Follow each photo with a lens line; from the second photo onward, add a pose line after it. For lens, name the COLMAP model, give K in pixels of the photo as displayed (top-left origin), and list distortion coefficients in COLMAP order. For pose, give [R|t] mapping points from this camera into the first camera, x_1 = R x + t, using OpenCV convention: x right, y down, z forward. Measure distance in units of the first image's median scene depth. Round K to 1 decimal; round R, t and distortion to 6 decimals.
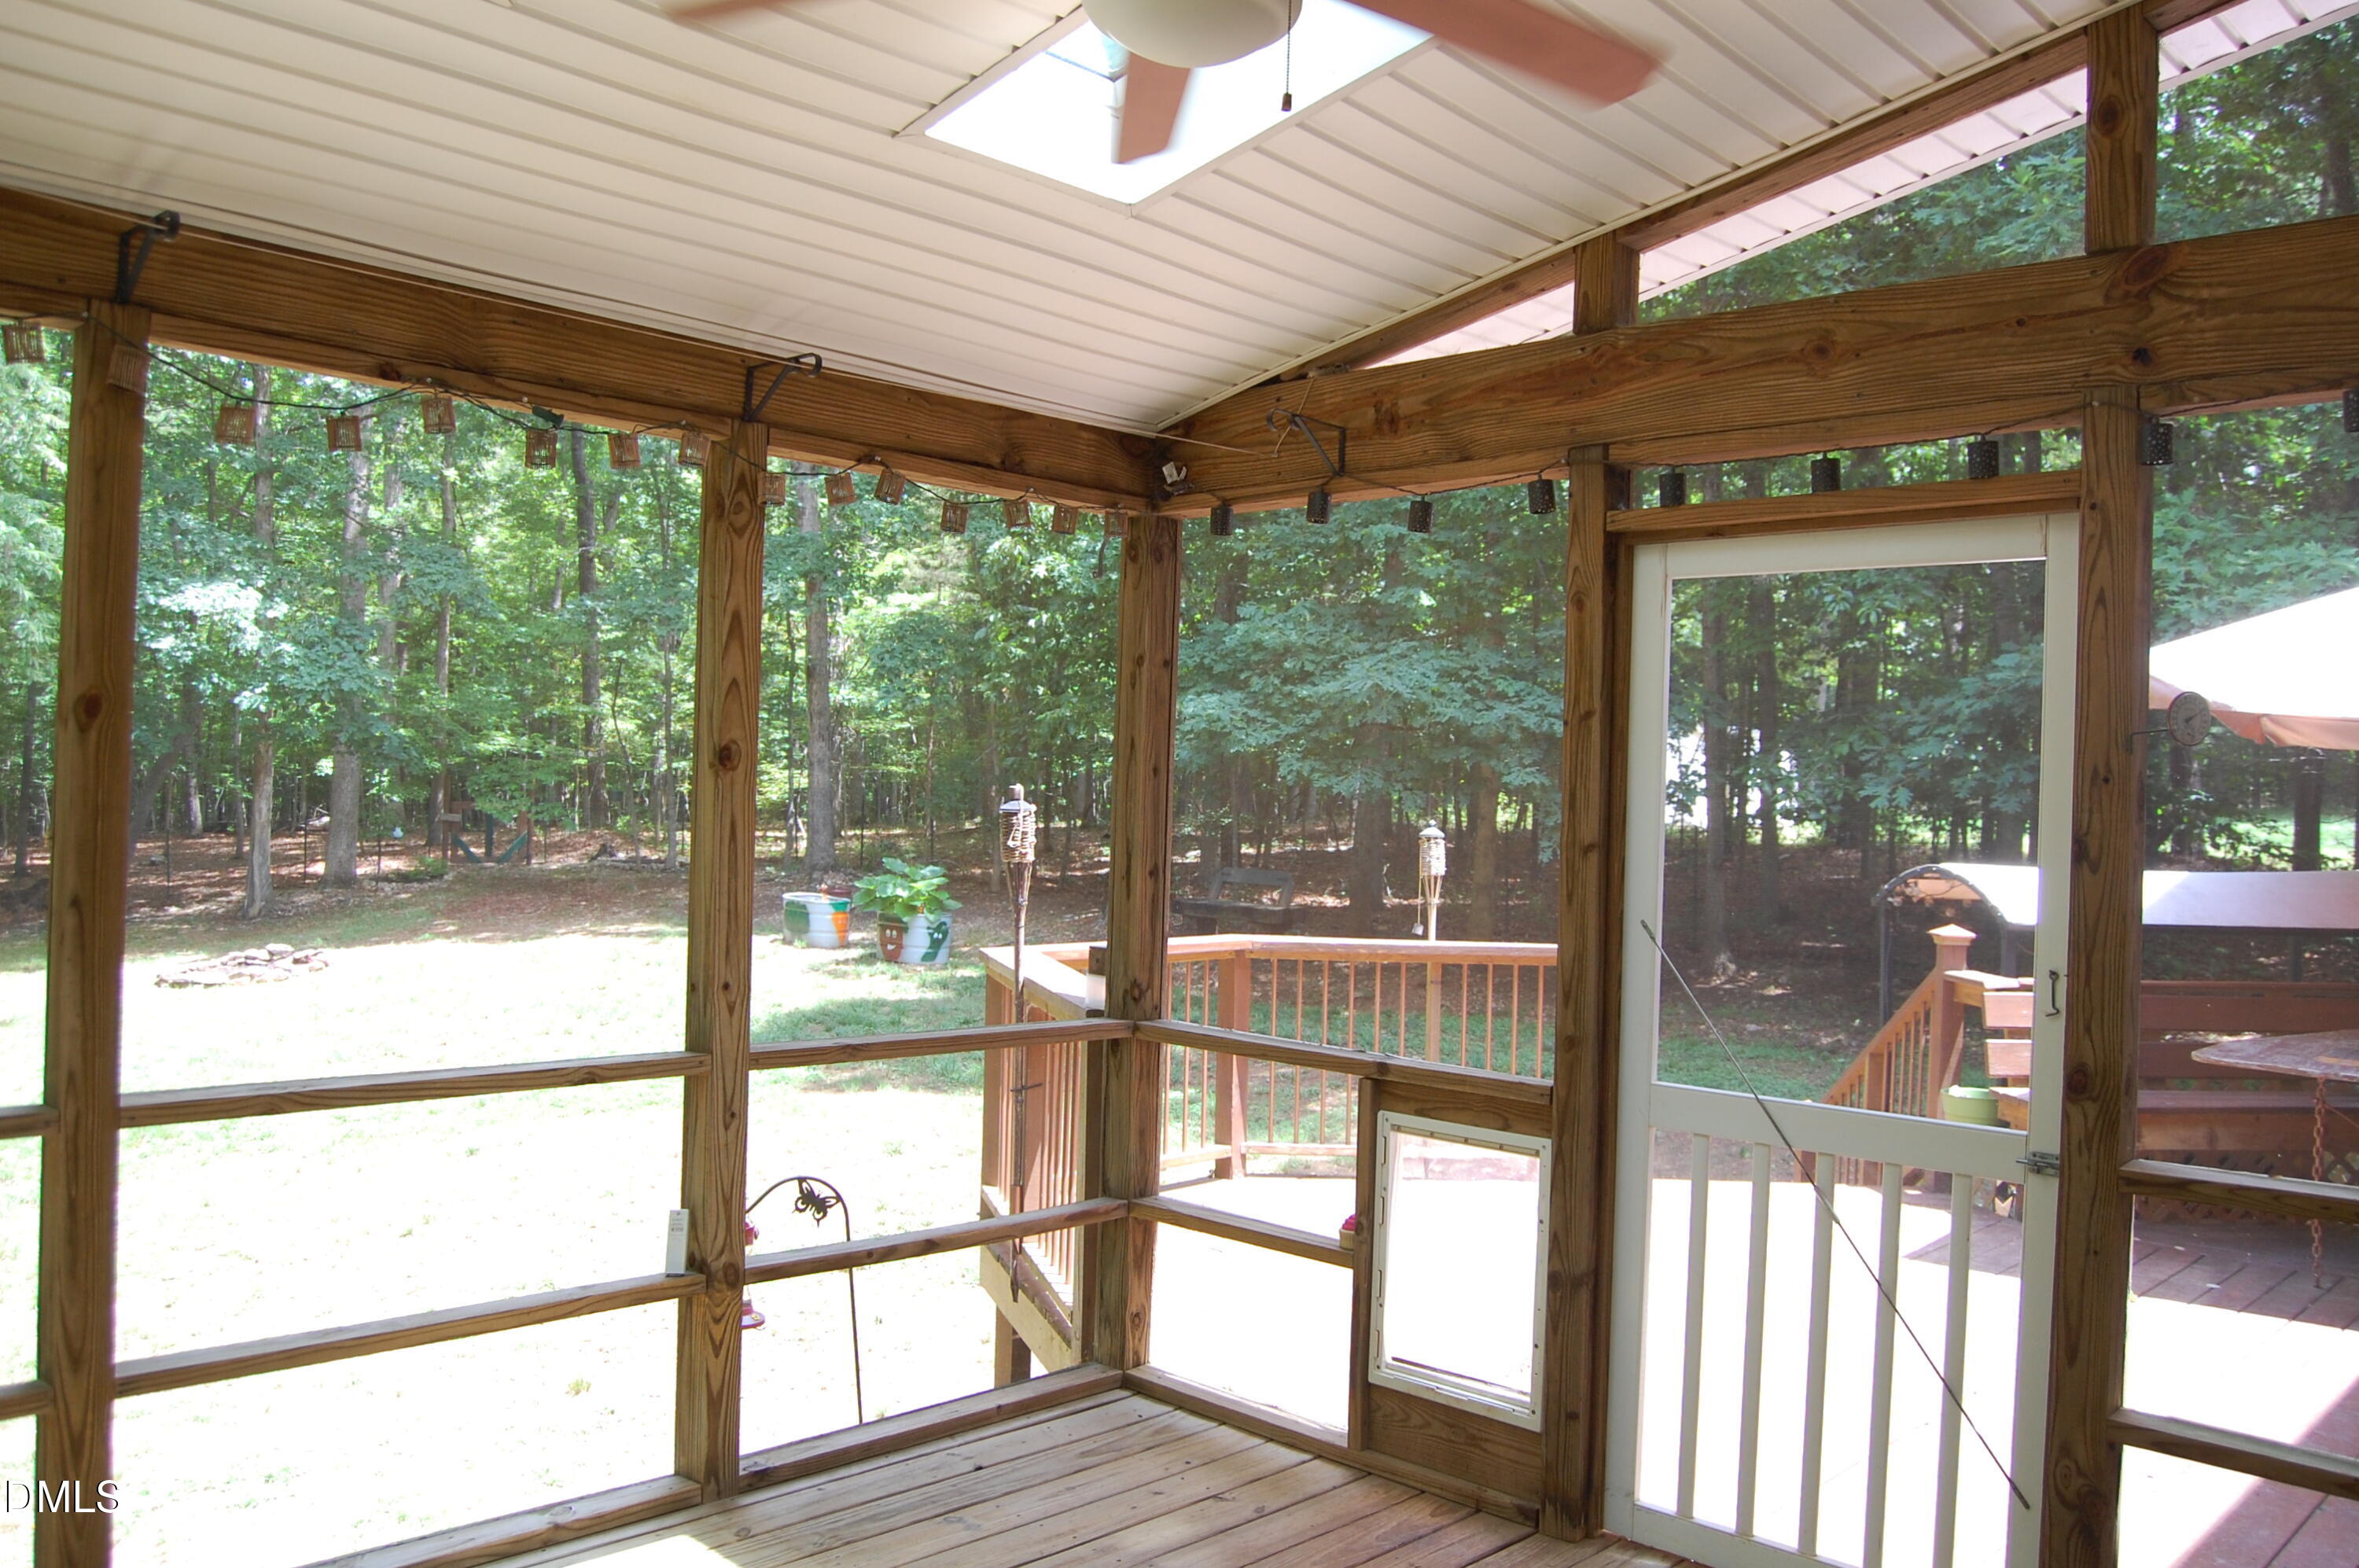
lens RADIAL K [[1844.3, 0, 1184.9], [0, 1844.3, 776.6], [0, 0, 1]] dist [-0.094016, 0.037690]
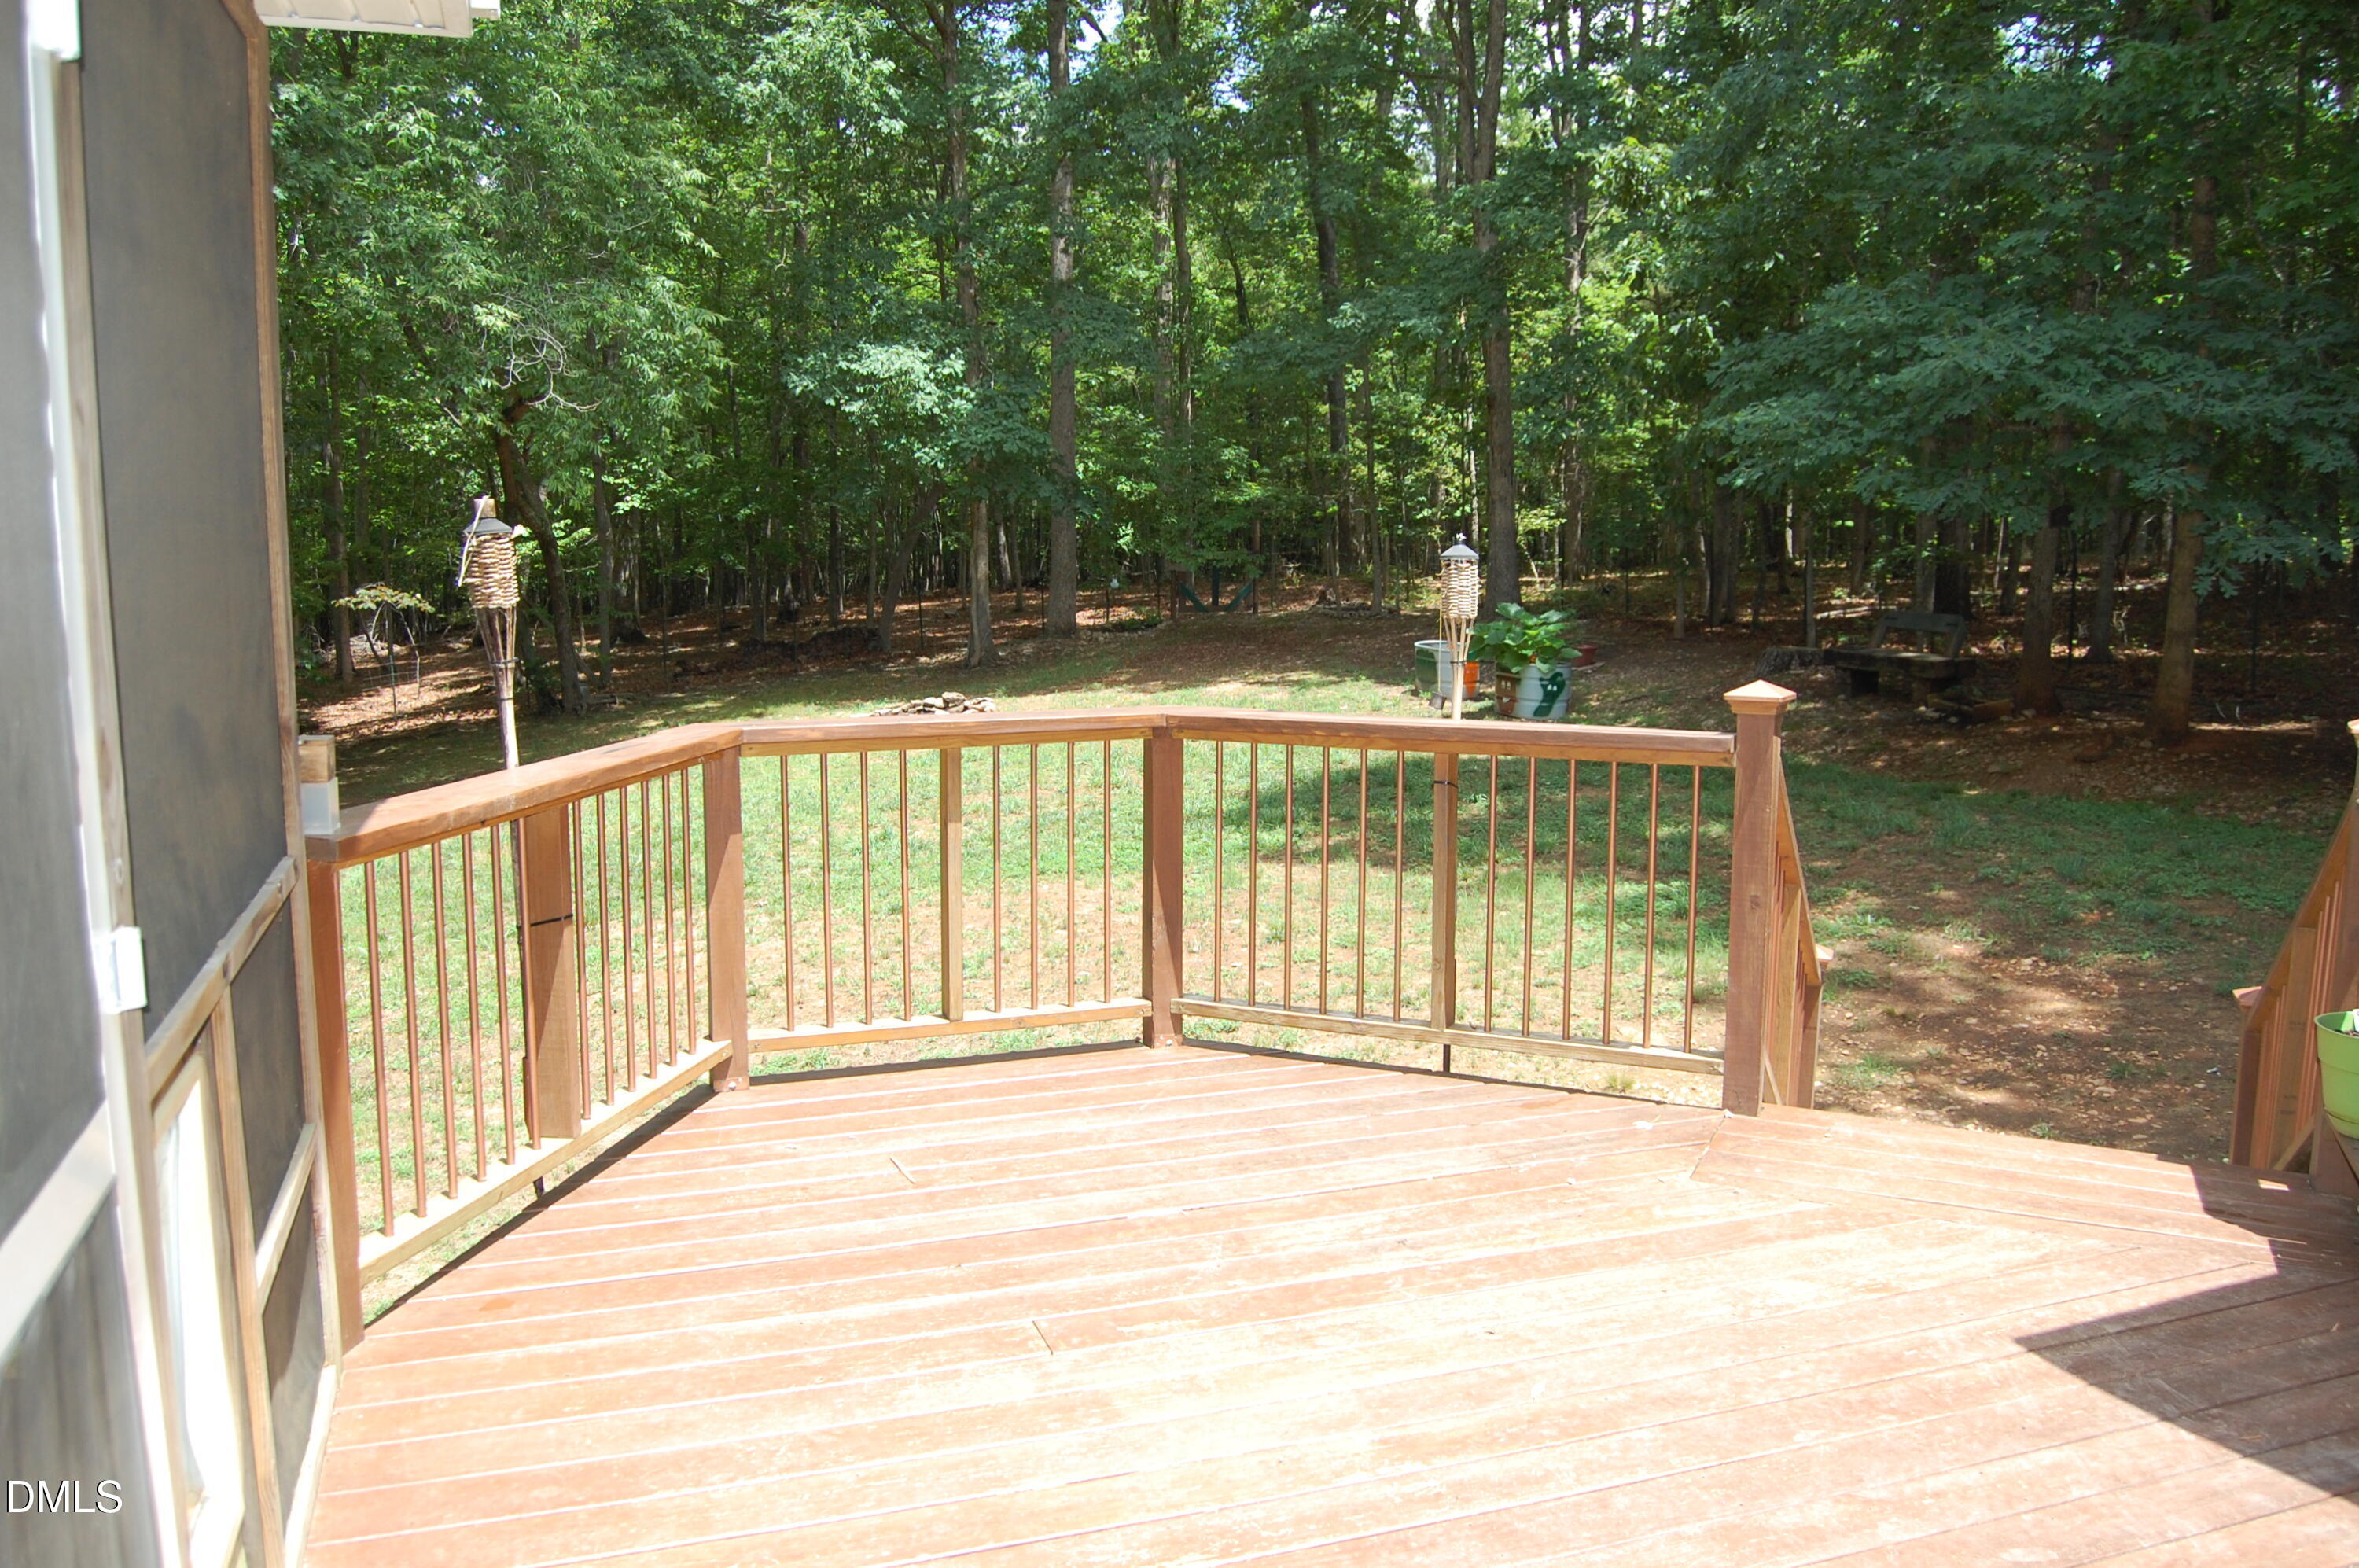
lens RADIAL K [[1844.3, 0, 1194.4], [0, 1844.3, 767.4], [0, 0, 1]] dist [-0.094016, 0.037690]
pose [[0.894438, 0.030046, -0.446181, 0.479750], [0.028856, 0.991783, 0.124634, 0.035941], [0.446259, -0.124352, 0.886222, 0.542224]]
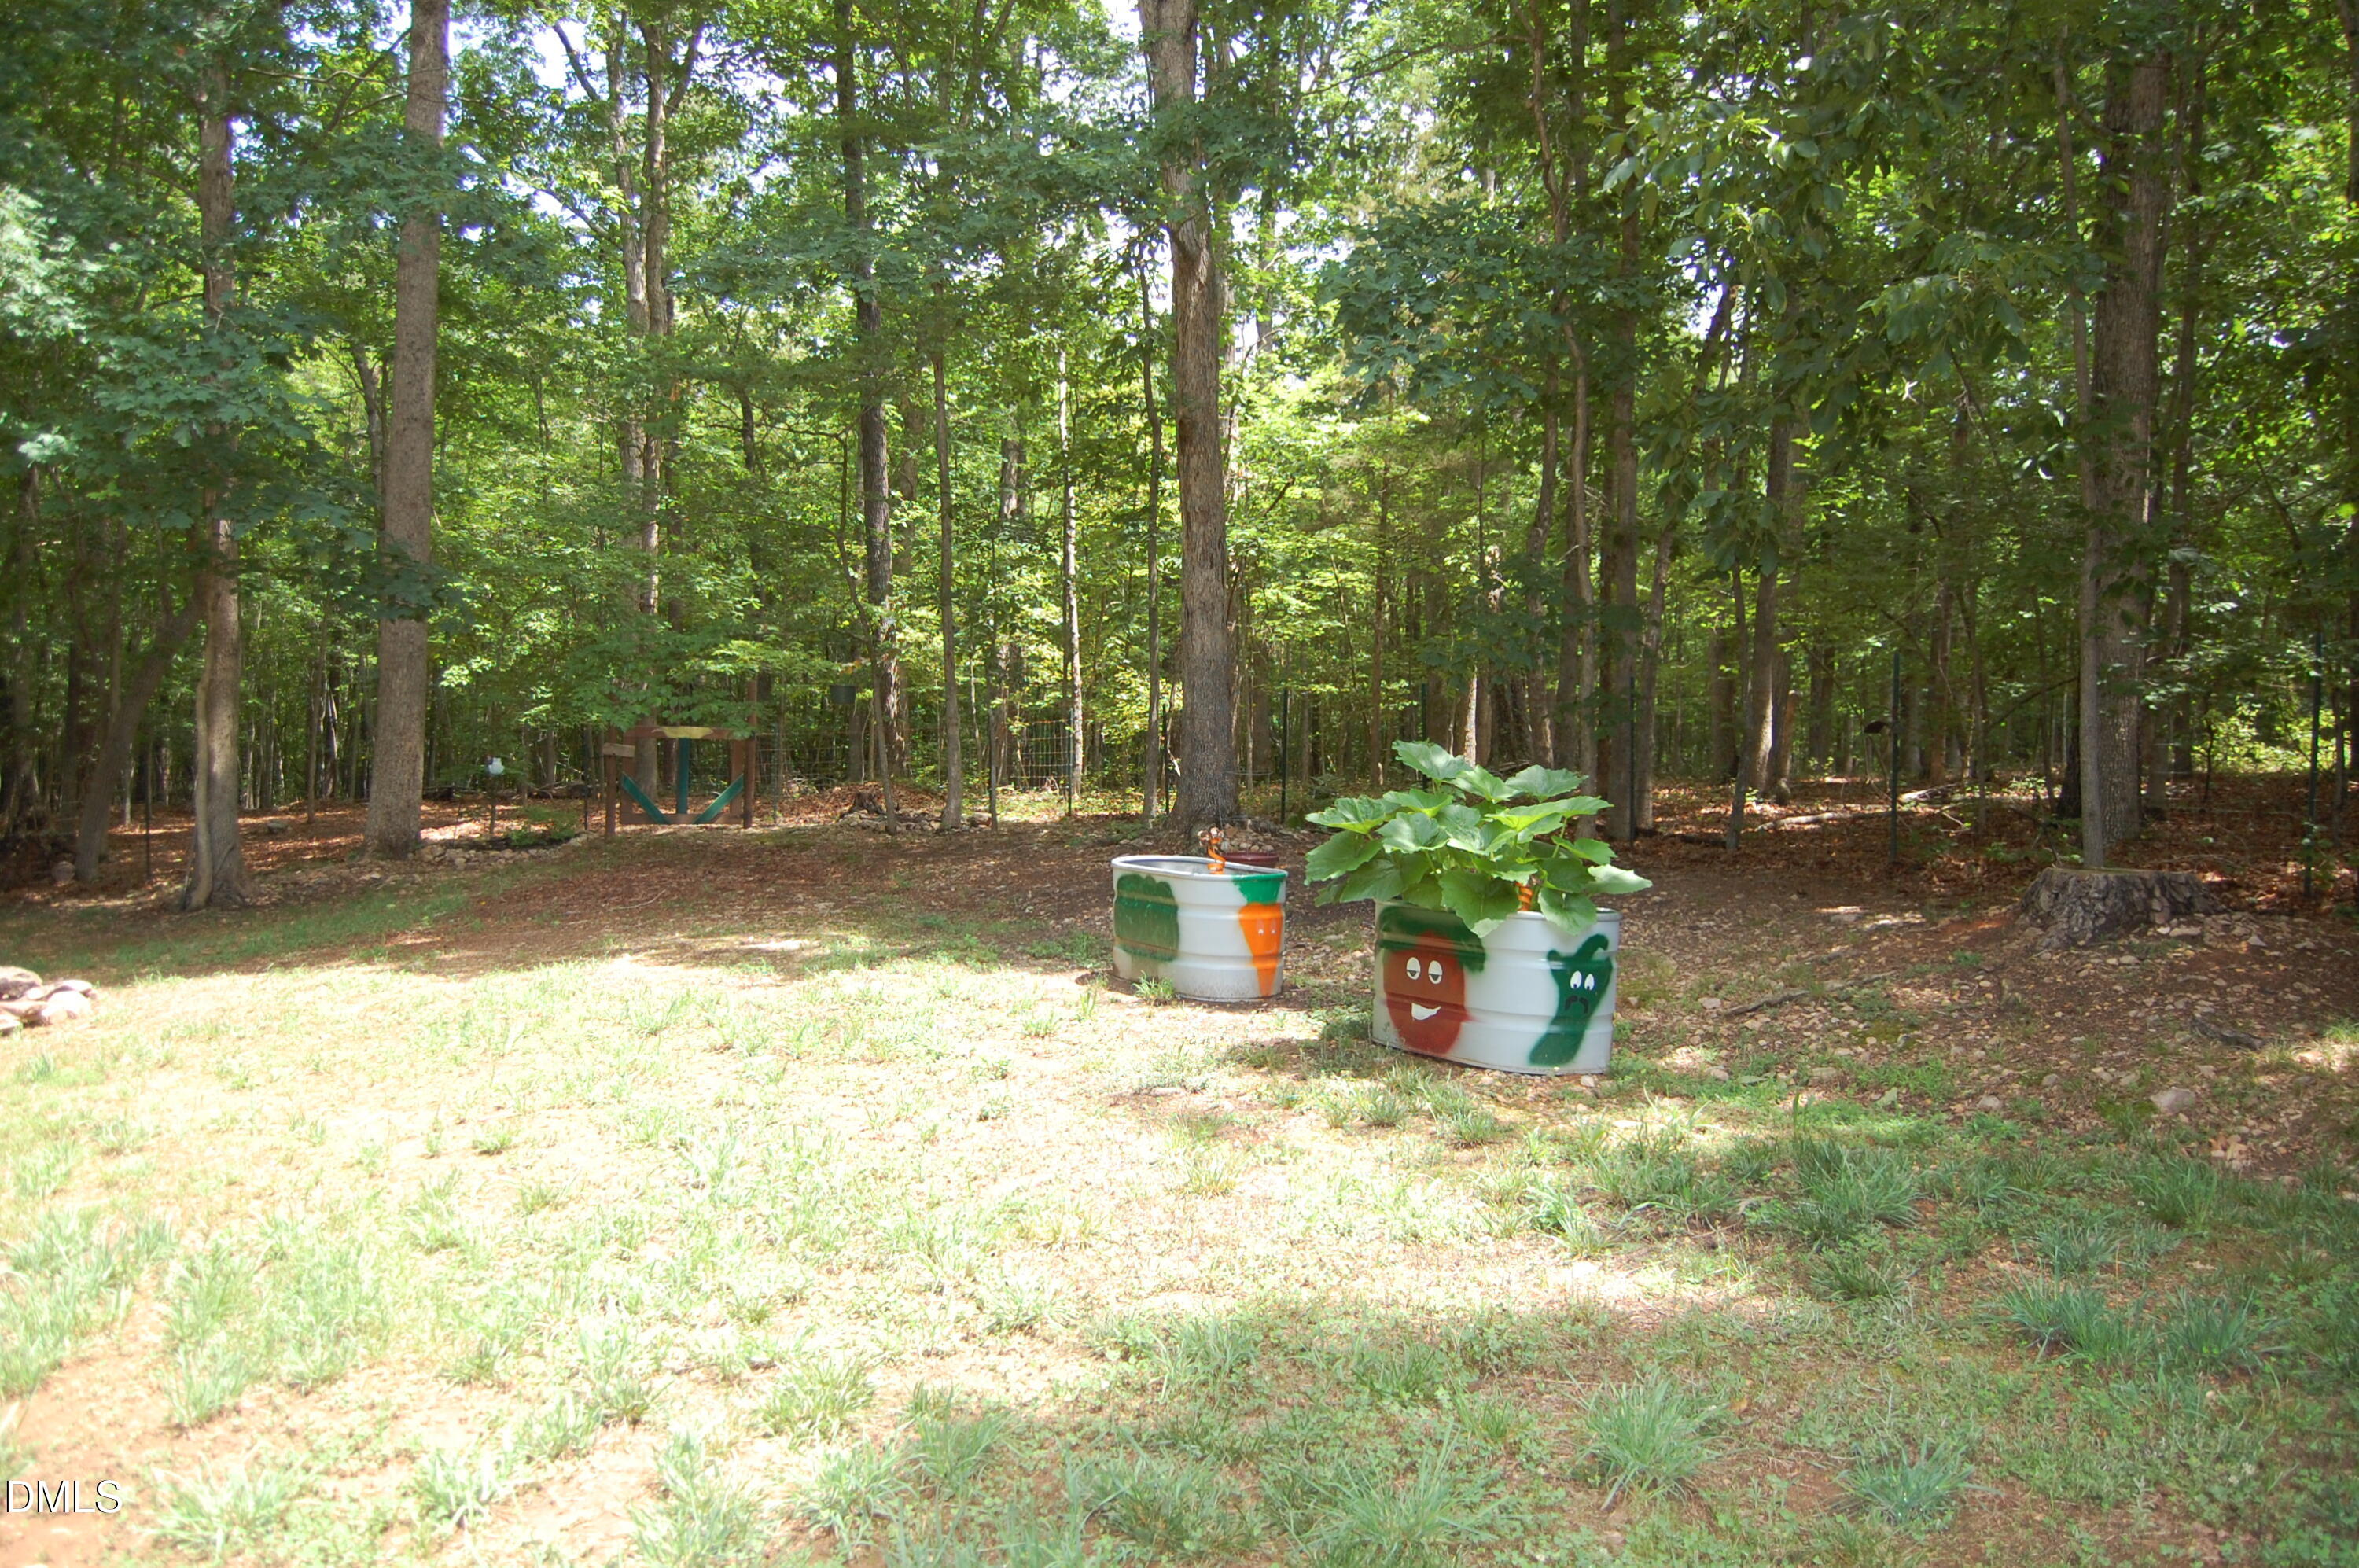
lens RADIAL K [[1844.3, 0, 1223.9], [0, 1844.3, 751.9], [0, 0, 1]] dist [-0.094016, 0.037690]
pose [[0.983034, -0.004404, -0.183371, -0.594535], [0.001589, 0.999879, -0.015500, 0.228557], [0.183417, 0.014946, 0.982922, 2.975422]]
